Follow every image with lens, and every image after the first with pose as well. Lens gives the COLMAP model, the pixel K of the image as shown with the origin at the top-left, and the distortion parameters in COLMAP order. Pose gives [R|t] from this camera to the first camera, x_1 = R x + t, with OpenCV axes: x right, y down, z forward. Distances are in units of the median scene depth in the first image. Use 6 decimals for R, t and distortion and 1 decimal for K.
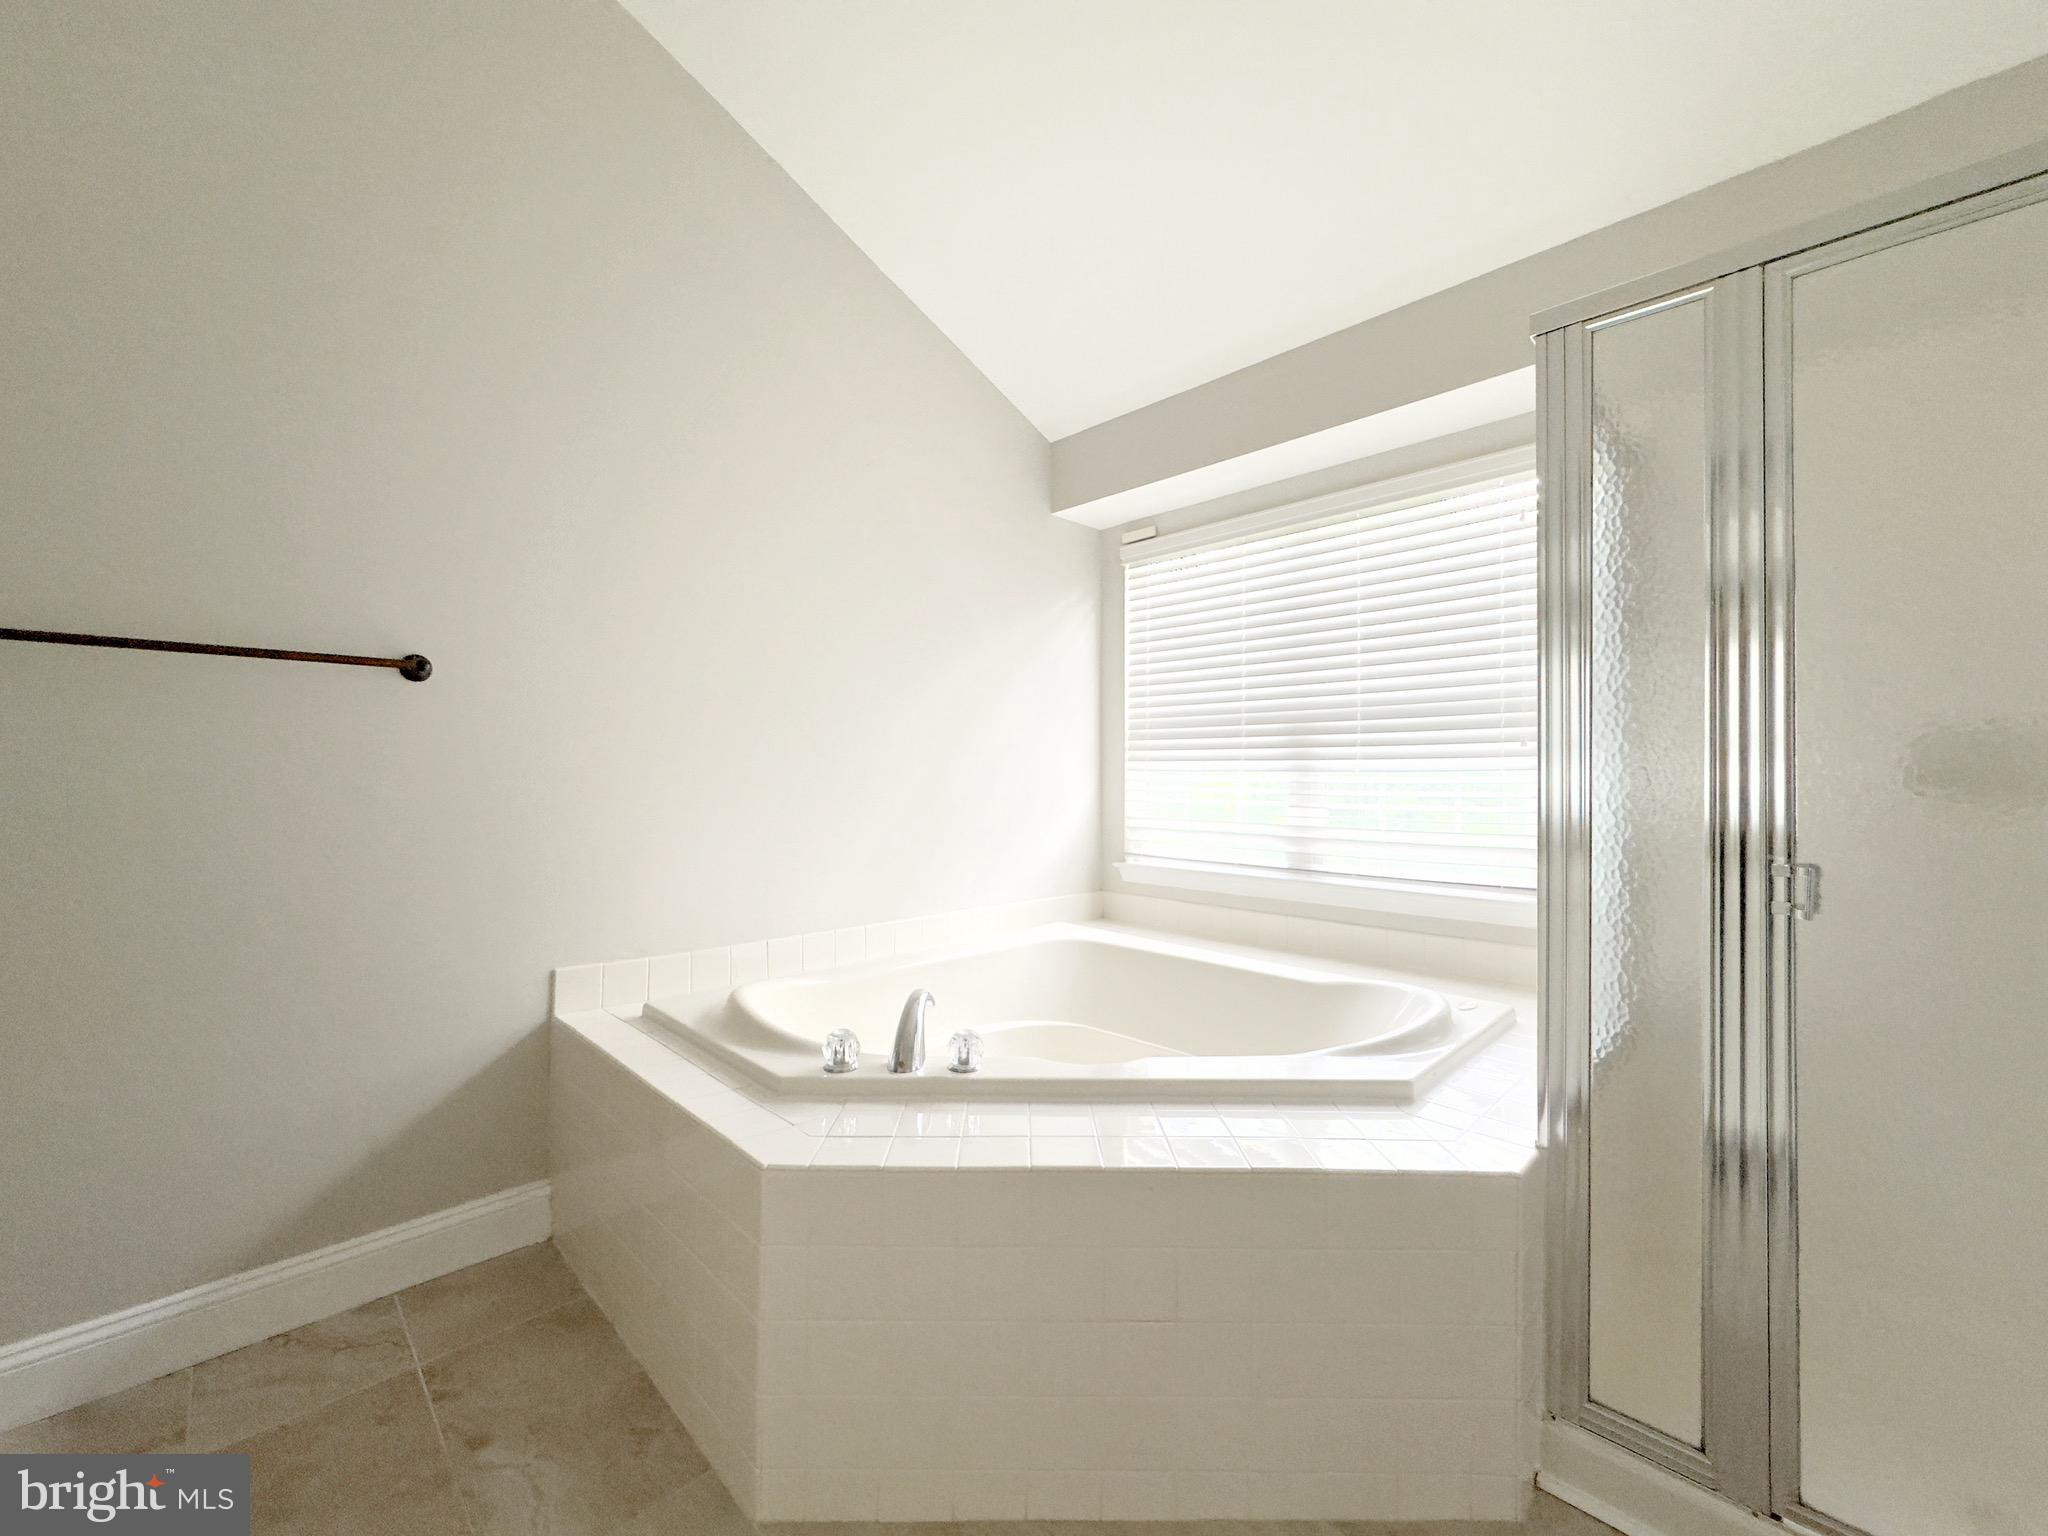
lens RADIAL K [[840.4, 0, 1020.3], [0, 840.4, 768.3], [0, 0, 1]] dist [-0.003329, 0.000058]
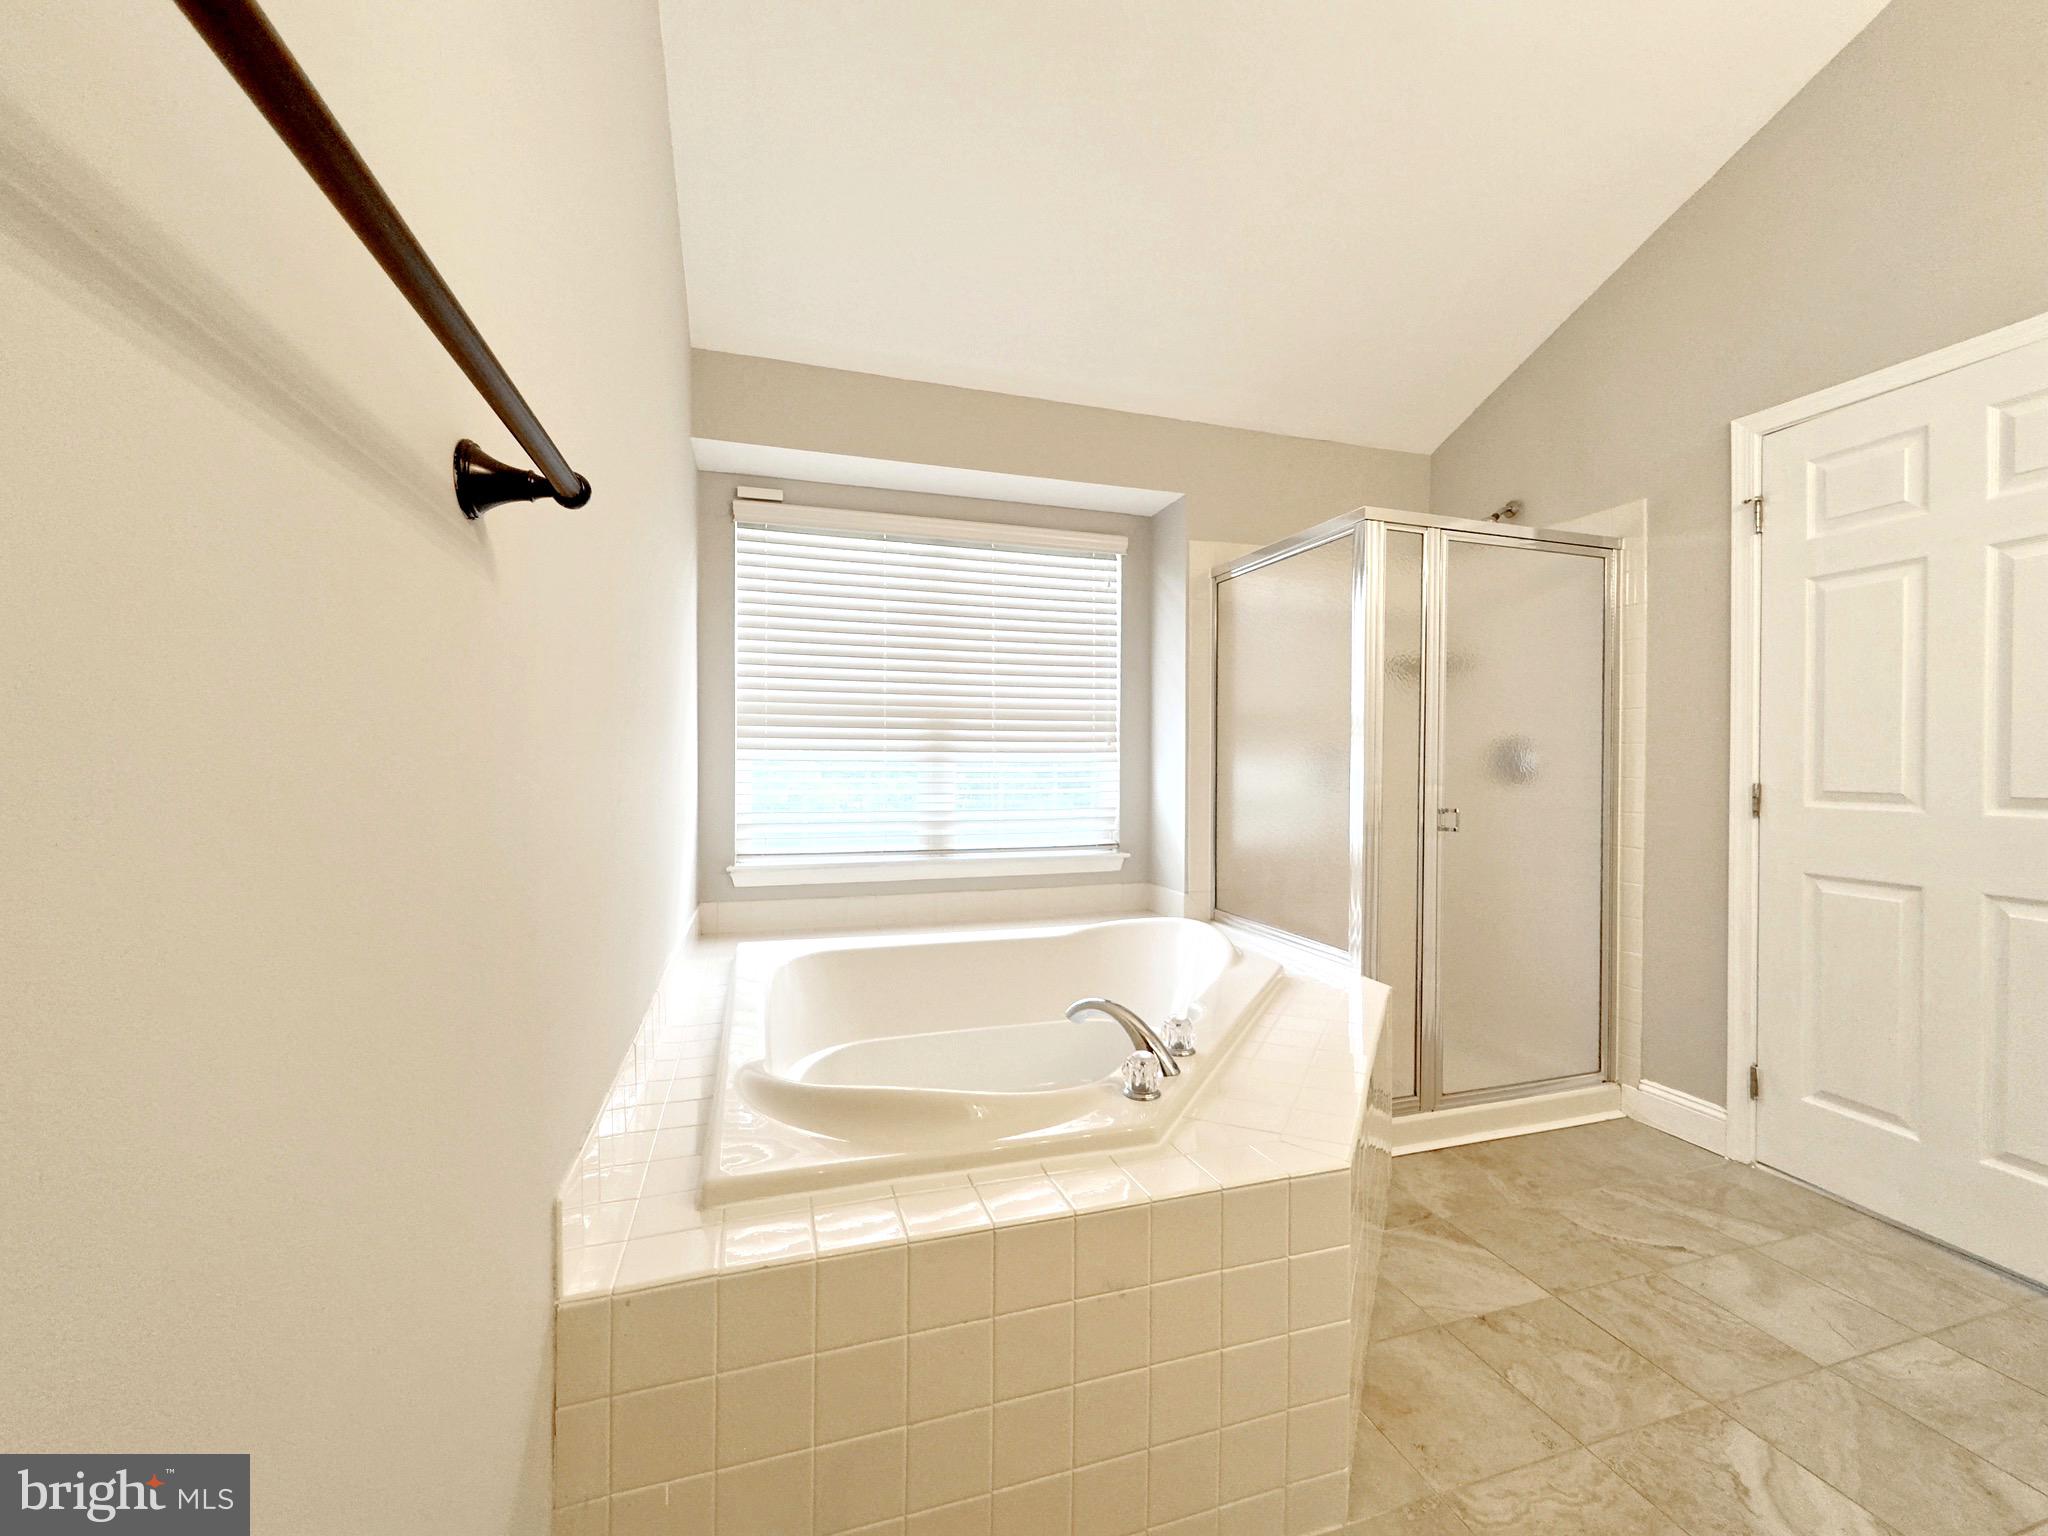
lens RADIAL K [[840.4, 0, 1020.3], [0, 840.4, 768.3], [0, 0, 1]] dist [-0.003329, 0.000058]
pose [[0.440651, -0.006715, 0.897653, -0.612333], [-0.010332, 0.999868, 0.012552, -0.003142], [-0.897619, -0.014806, 0.440523, 0.411176]]
